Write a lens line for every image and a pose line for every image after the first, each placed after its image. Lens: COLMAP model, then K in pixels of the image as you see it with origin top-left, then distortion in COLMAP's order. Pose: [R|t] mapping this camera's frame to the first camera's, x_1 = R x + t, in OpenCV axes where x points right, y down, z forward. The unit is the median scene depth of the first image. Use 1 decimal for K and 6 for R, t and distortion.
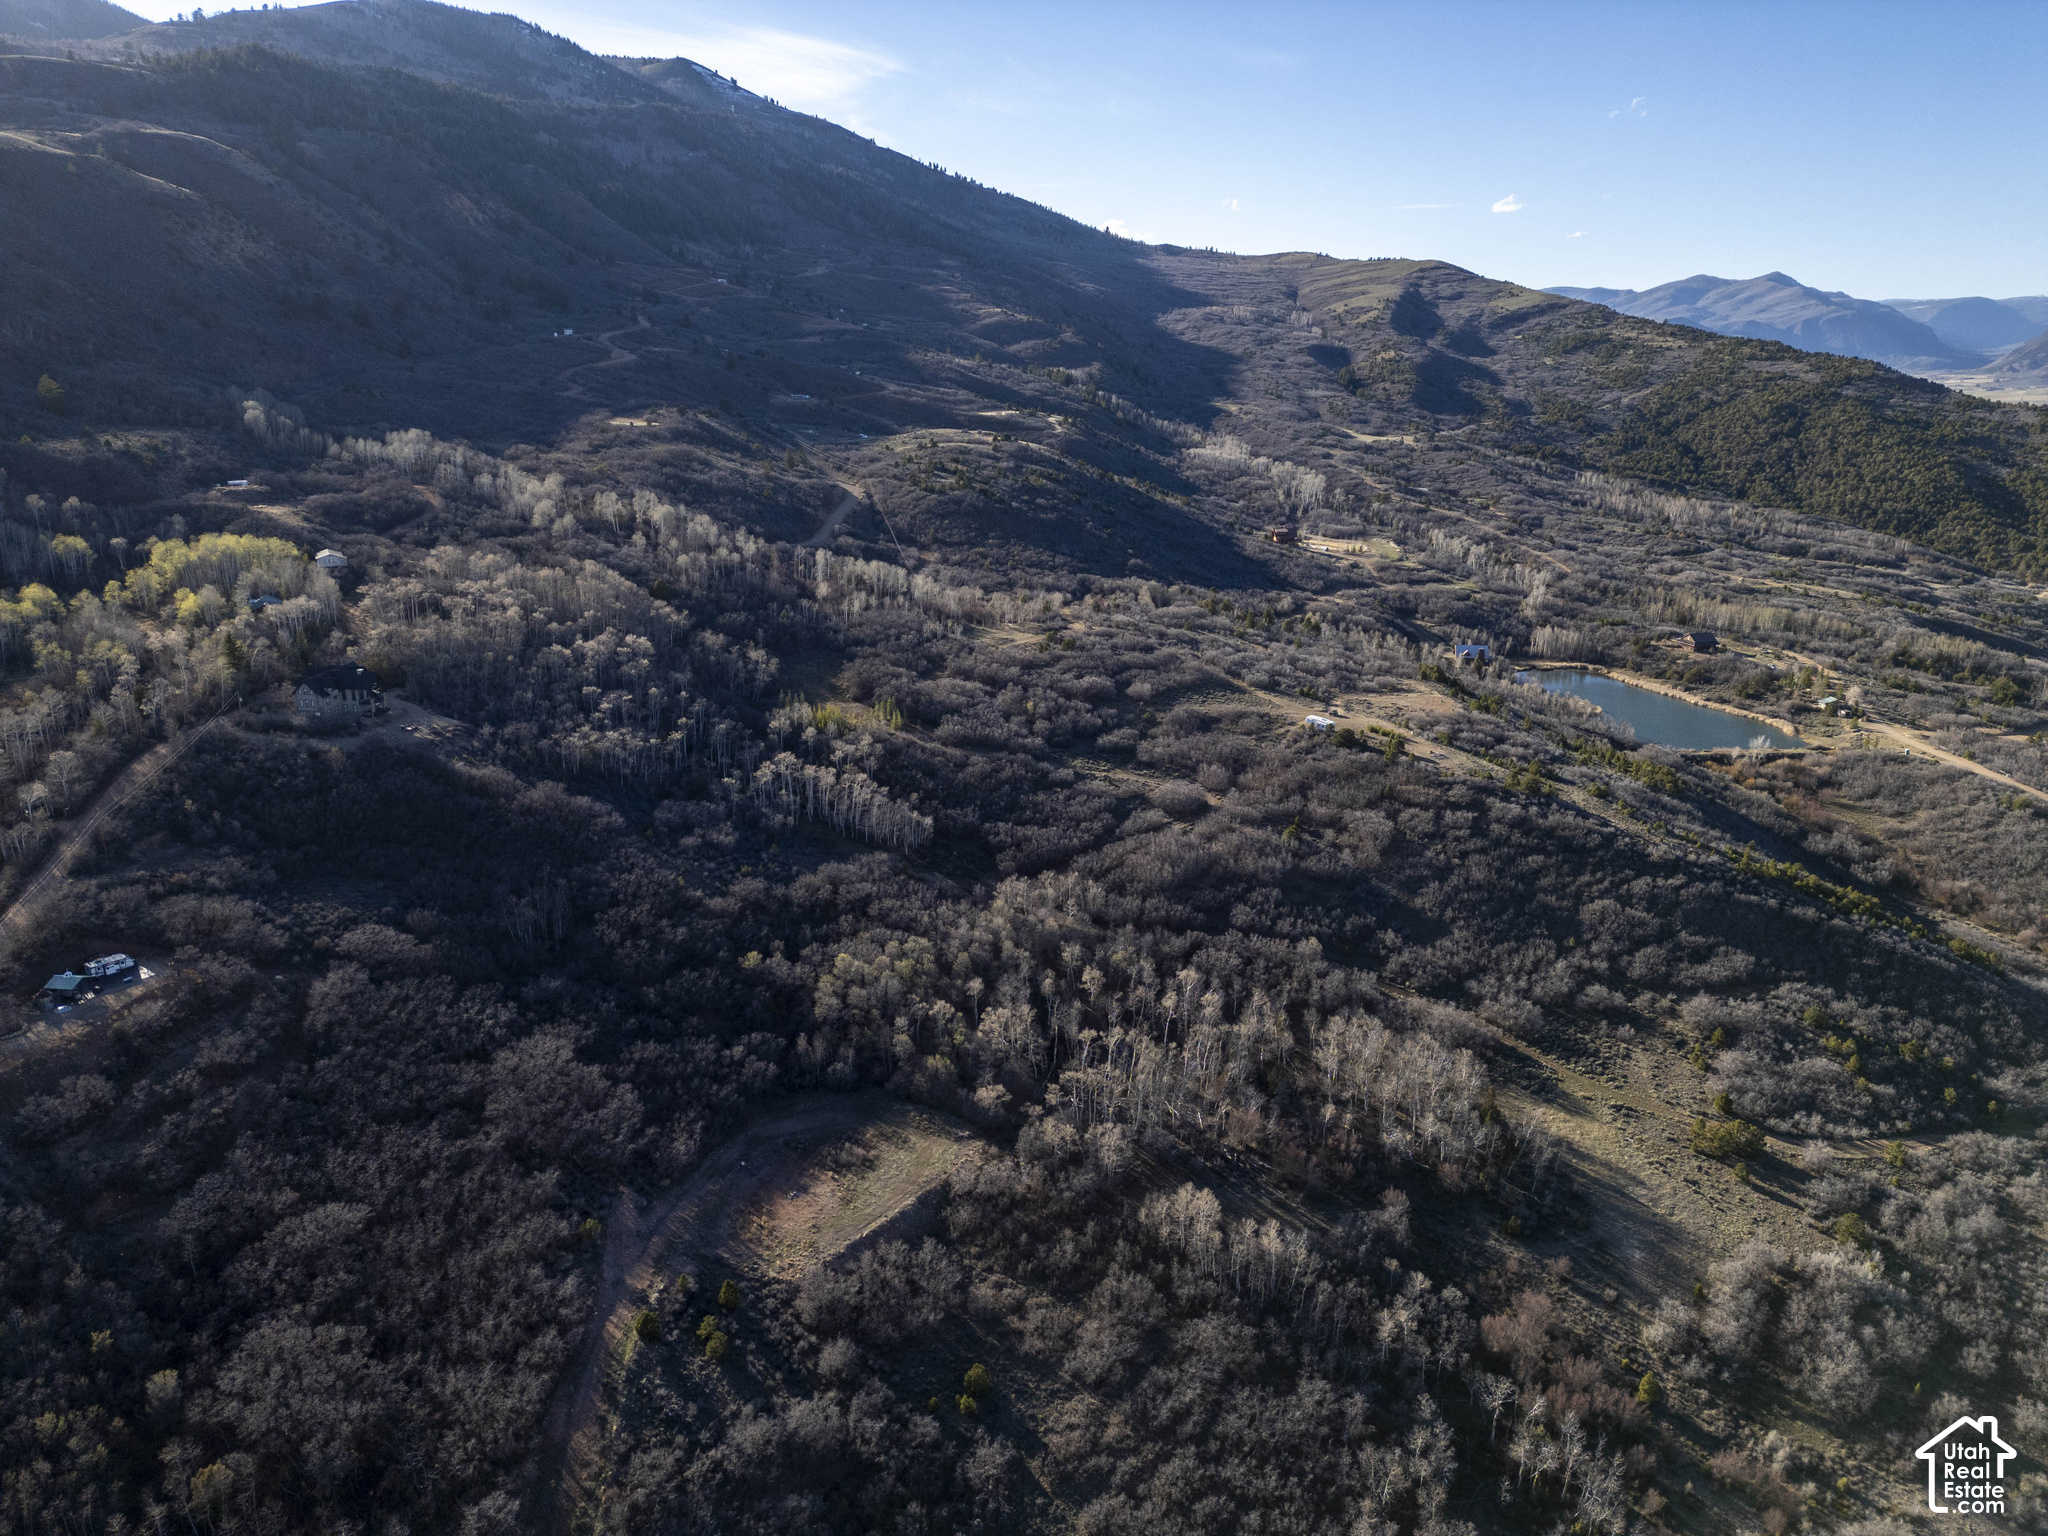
lens RADIAL K [[1429.6, 0, 1024.0], [0, 1429.6, 768.0], [0, 0, 1]] dist [0.074076, -0.069631]
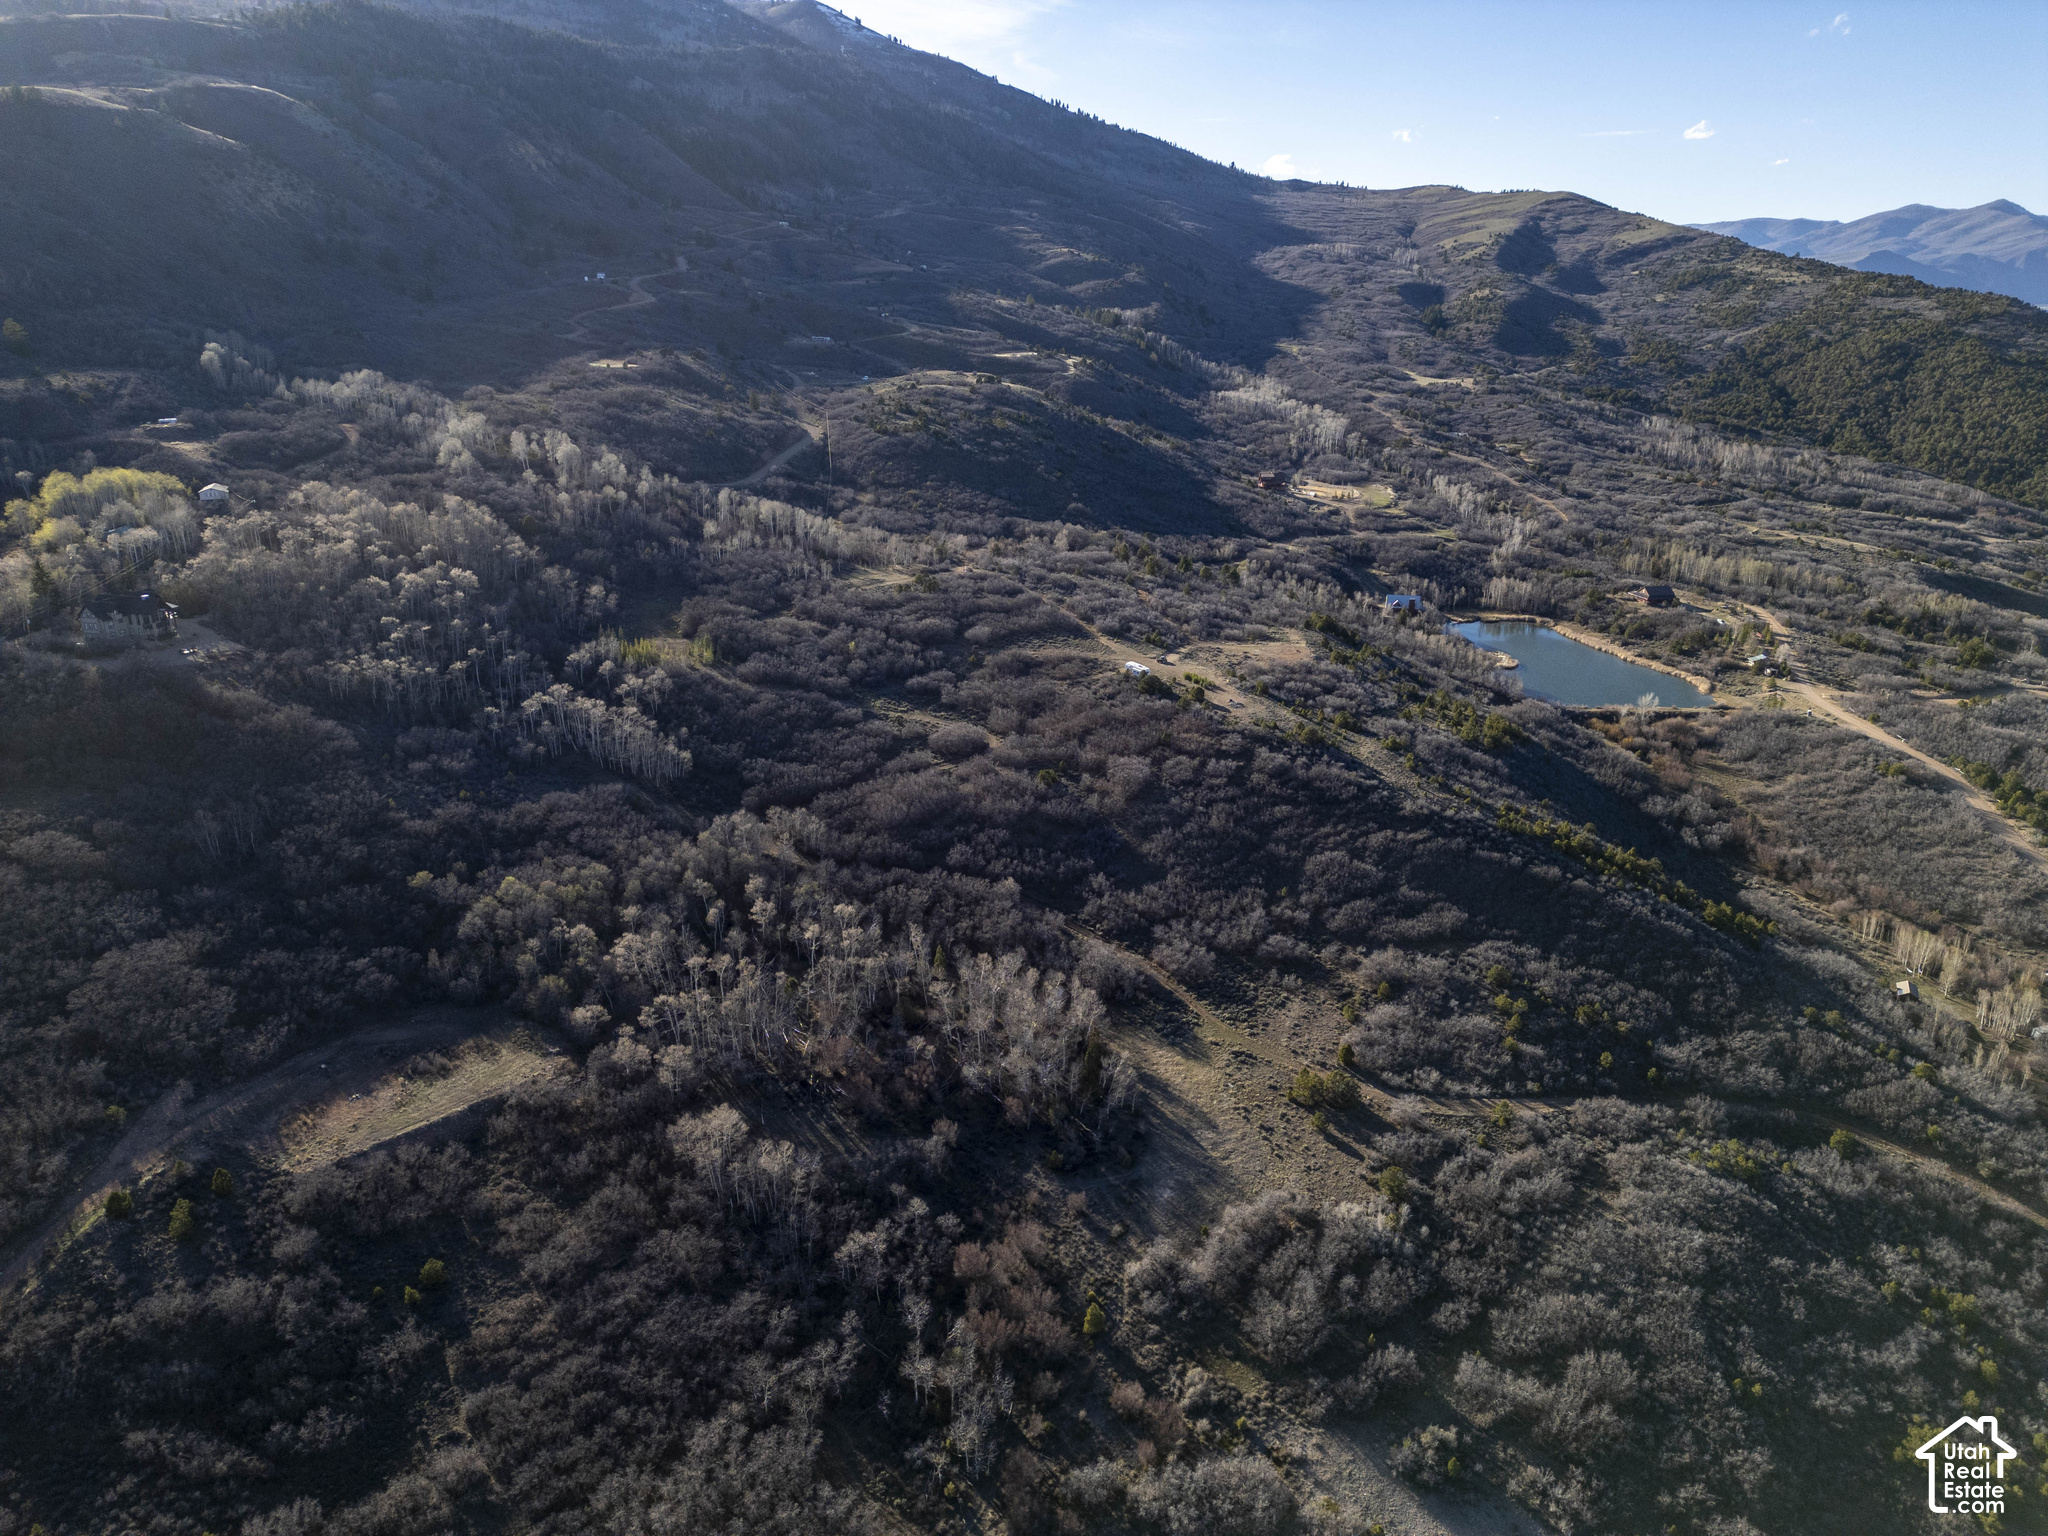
lens RADIAL K [[1429.6, 0, 1024.0], [0, 1429.6, 768.0], [0, 0, 1]] dist [0.074076, -0.069631]
pose [[0.994064, 0.028518, -0.104995, 0.178132], [-0.024673, 0.998983, 0.037746, 0.001348], [0.105964, -0.034931, 0.993756, 0.001681]]
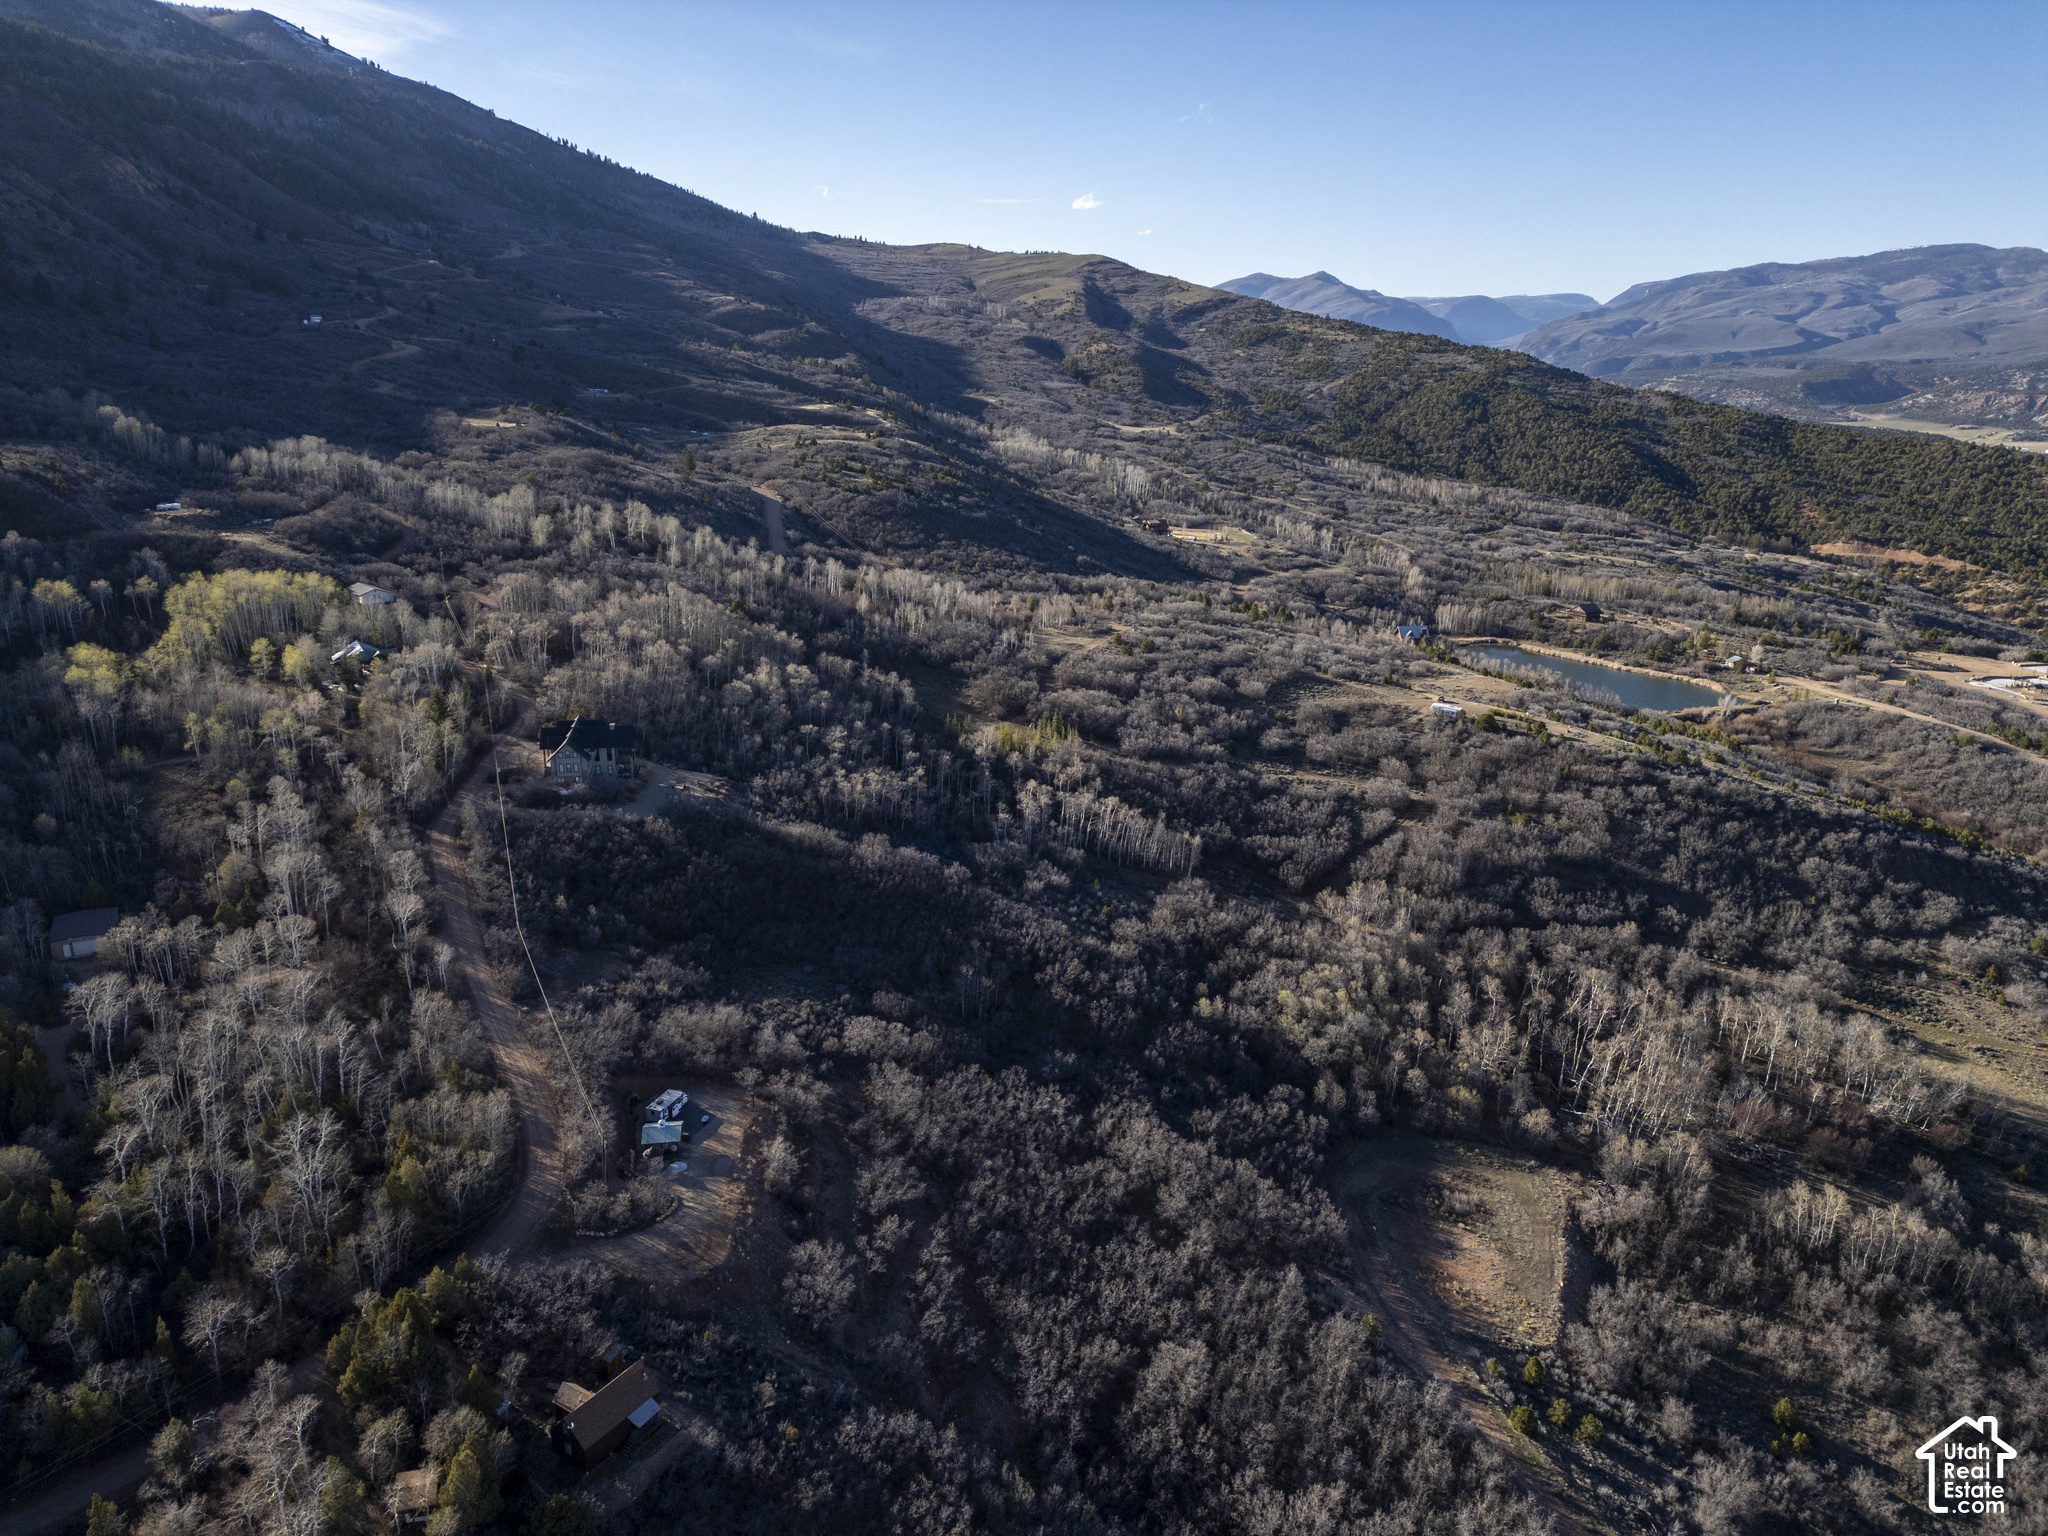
lens RADIAL K [[1429.6, 0, 1024.0], [0, 1429.6, 768.0], [0, 0, 1]] dist [0.074076, -0.069631]
pose [[0.963115, -0.076346, 0.258034, -0.266246], [0.074535, 0.997077, 0.016806, -0.022792], [-0.258563, 0.003047, 0.965990, 0.066891]]
